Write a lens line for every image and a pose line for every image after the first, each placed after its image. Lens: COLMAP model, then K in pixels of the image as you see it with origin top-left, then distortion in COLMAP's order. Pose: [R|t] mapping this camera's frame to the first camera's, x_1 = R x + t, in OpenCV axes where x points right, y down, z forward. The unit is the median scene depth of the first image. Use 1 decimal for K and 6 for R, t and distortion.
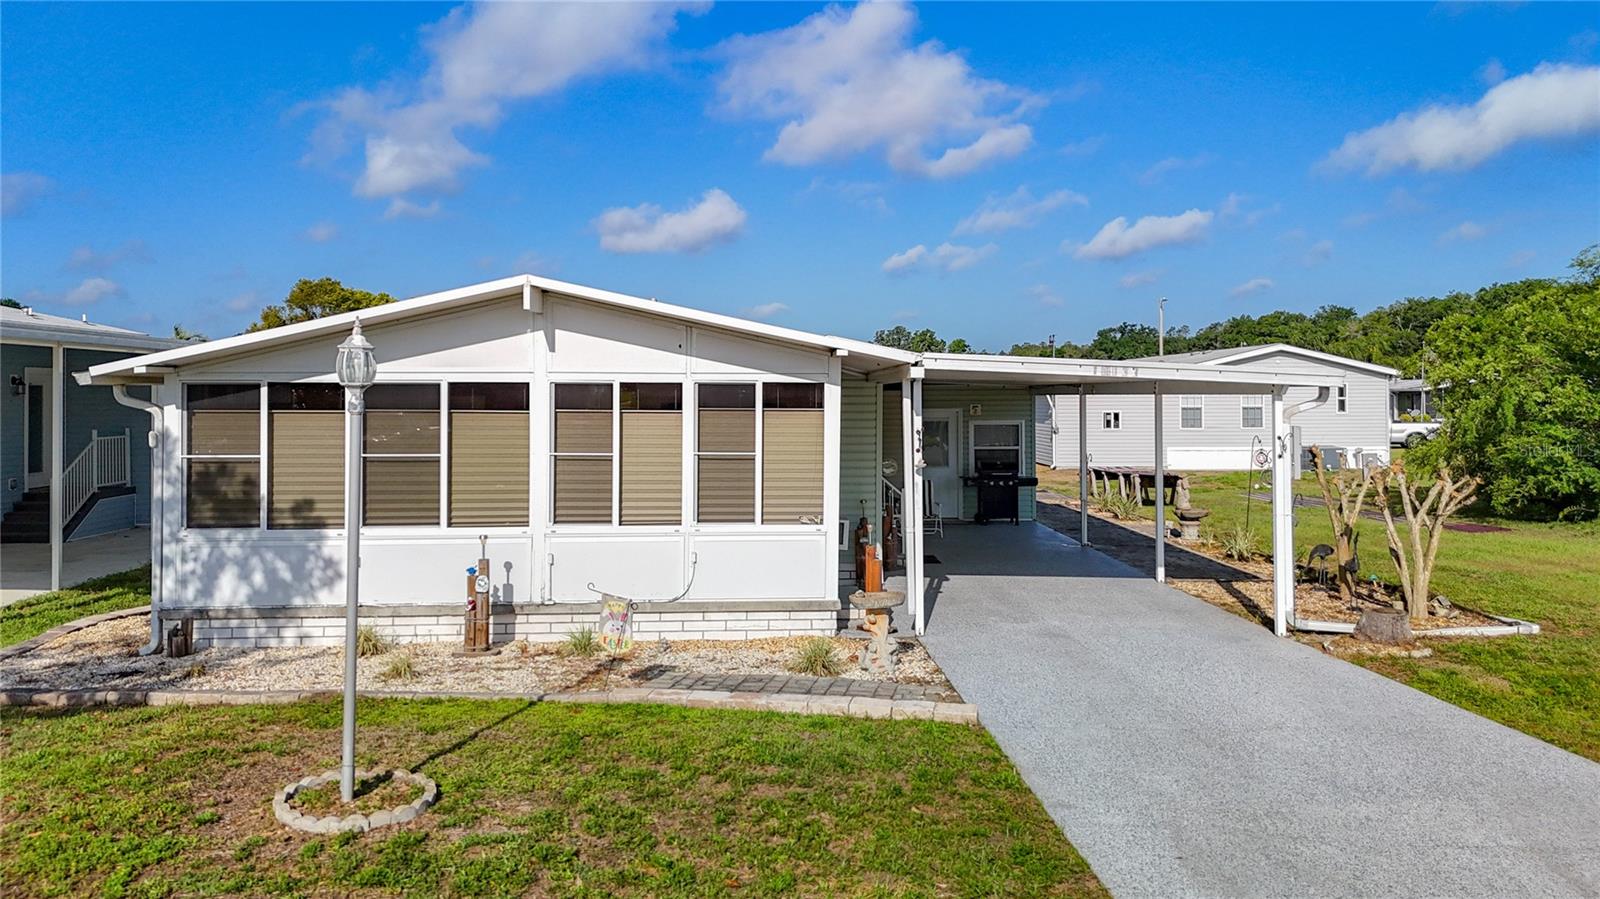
lens RADIAL K [[1220.6, 0, 790.1], [0, 1220.6, 410.8], [0, 0, 1]] dist [0.061160, -0.060947]
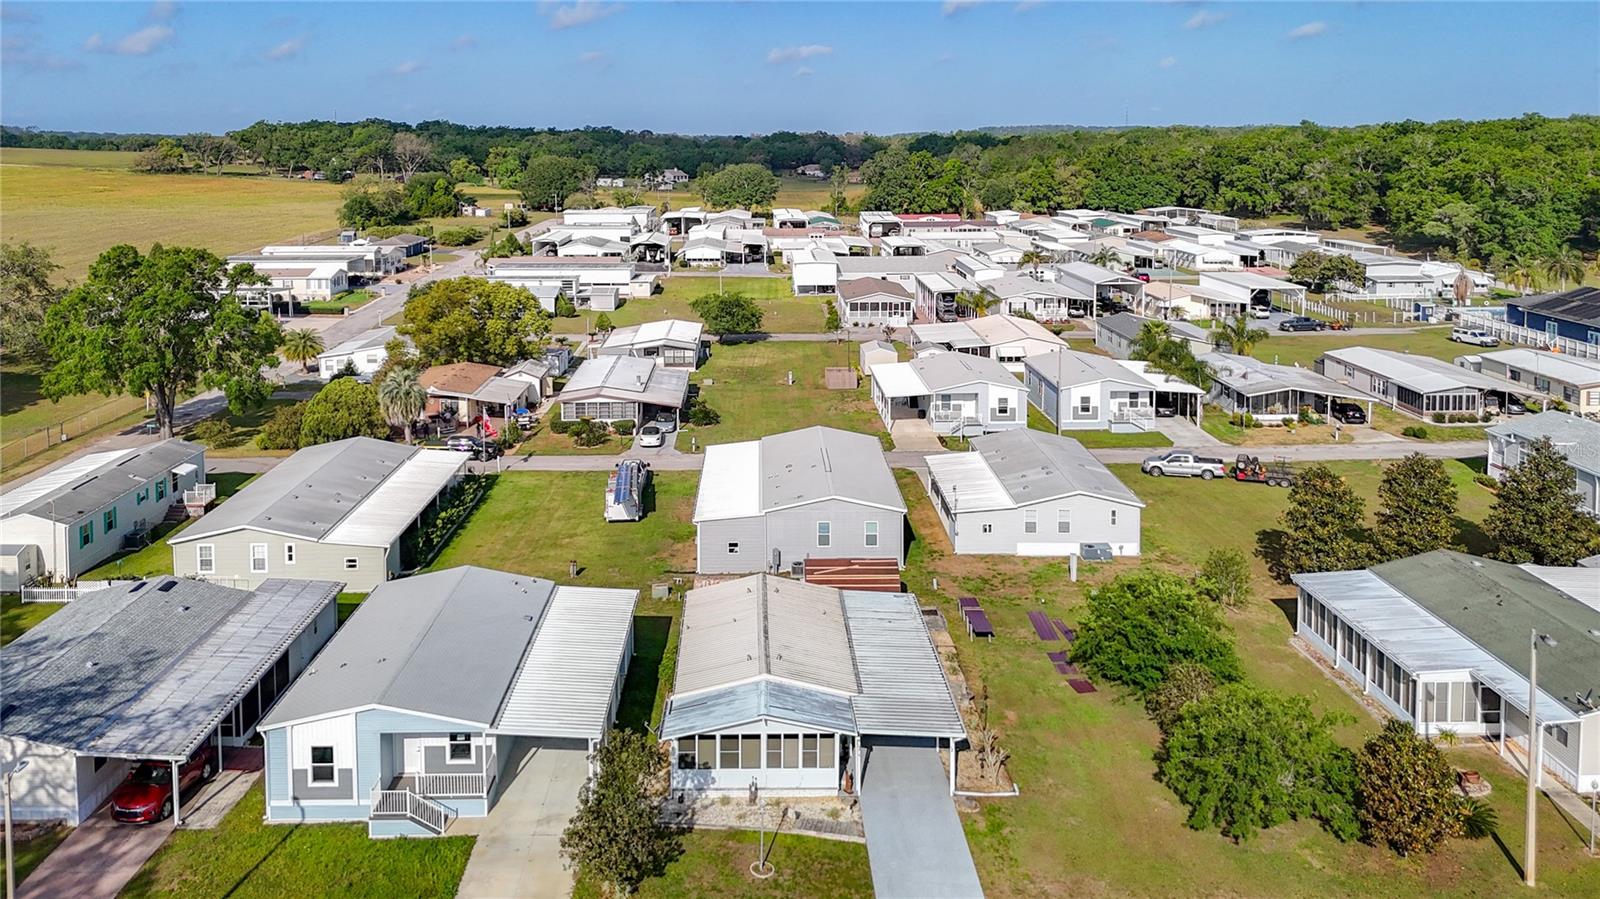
lens RADIAL K [[1274.3, 0, 715.5], [0, 1274.3, 238.4], [0, 0, 1]] dist [0.039765, -0.037340]
pose [[0.998089, -0.014102, -0.060170, -0.085283], [0.018845, 0.996696, 0.079012, -1.981197], [0.058857, -0.079995, 0.995056, -3.062025]]
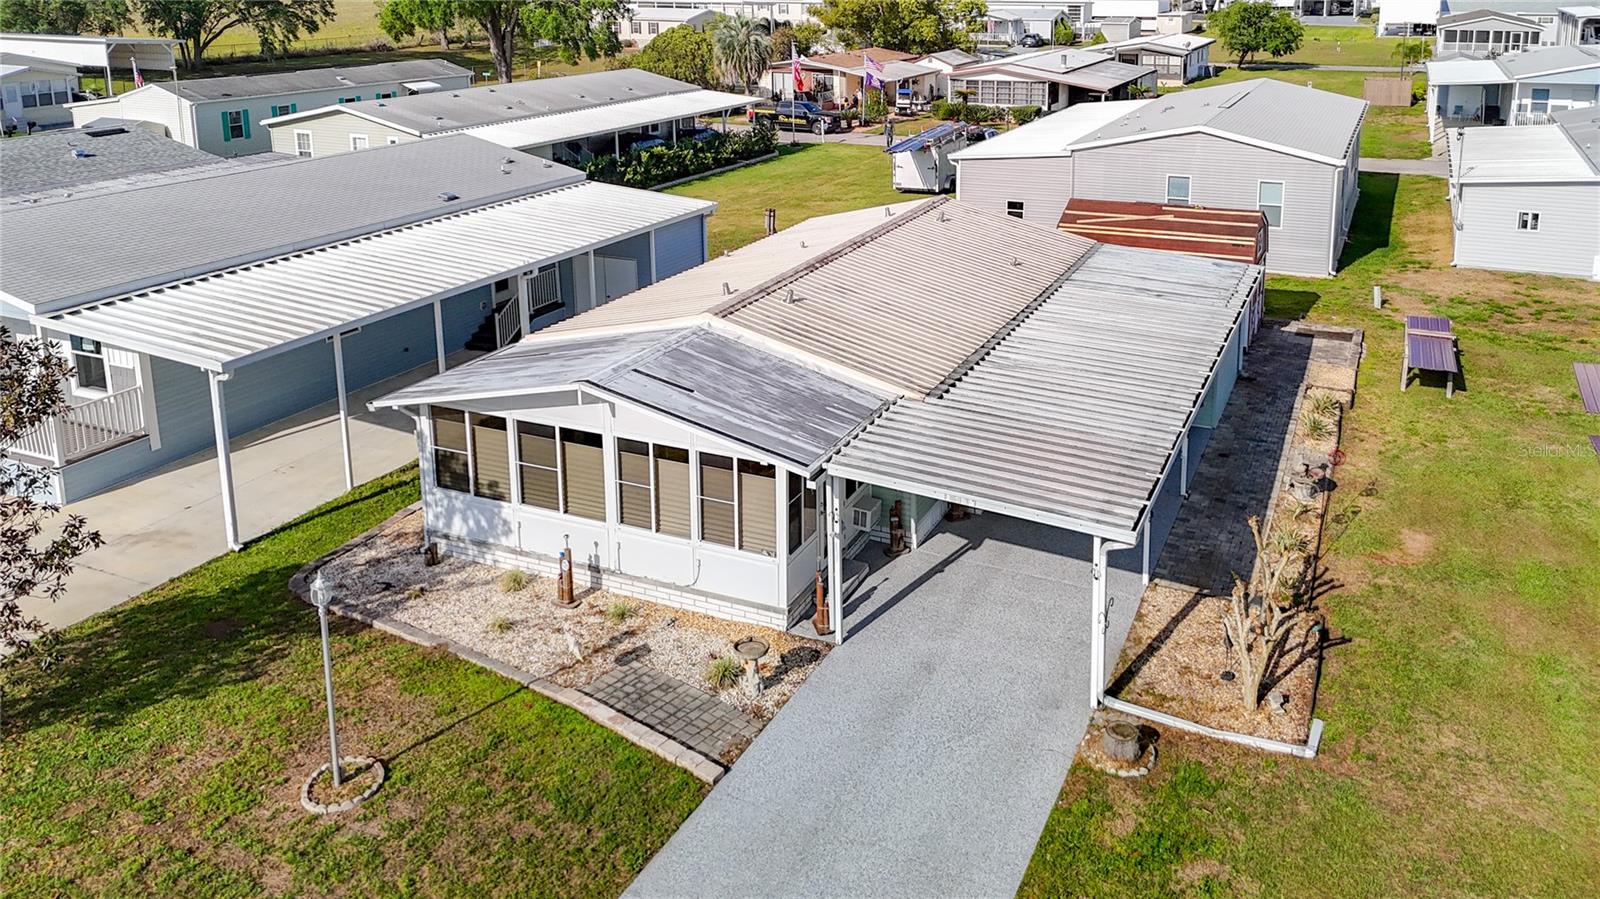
lens RADIAL K [[1220.6, 0, 847.0], [0, 1220.6, 270.6], [0, 0, 1]] dist [0.061160, -0.060947]
pose [[0.896970, 0.103217, -0.429874, 0.689804], [-0.000654, 0.972672, 0.232183, -0.572830], [0.442092, -0.207980, 0.872525, -0.145294]]
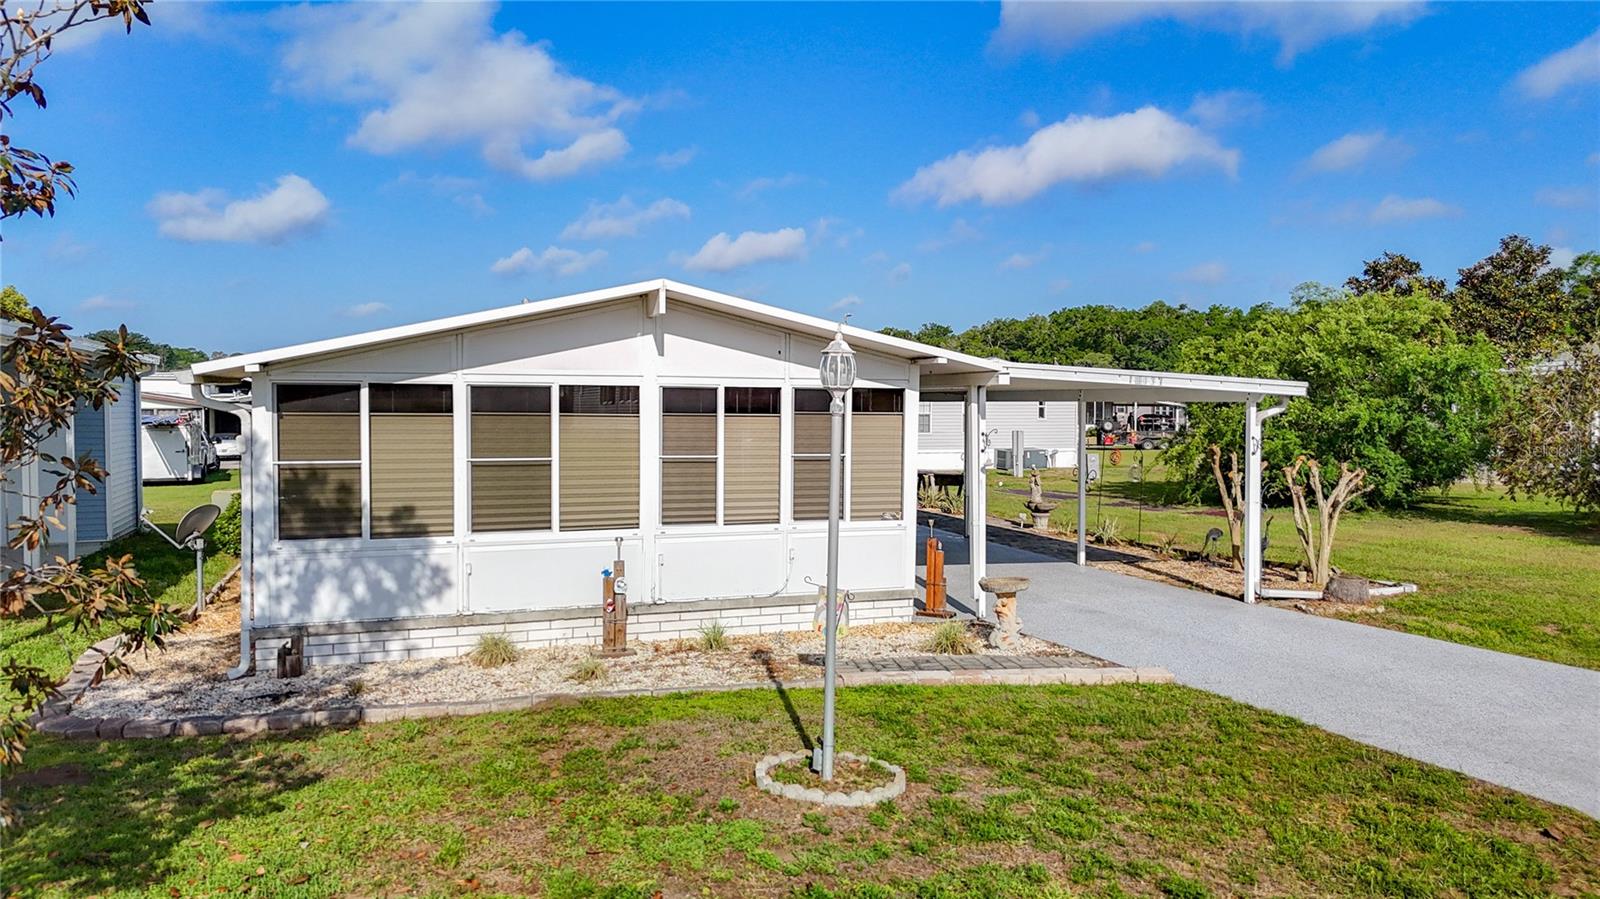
lens RADIAL K [[1220.6, 0, 792.8], [0, 1220.6, 432.0], [0, 0, 1]] dist [0.061160, -0.060947]
pose [[0.950010, -0.001999, 0.312214, -0.407829], [-0.001792, 0.999928, 0.011855, 0.002942], [-0.312215, -0.011822, 0.949938, 0.005102]]
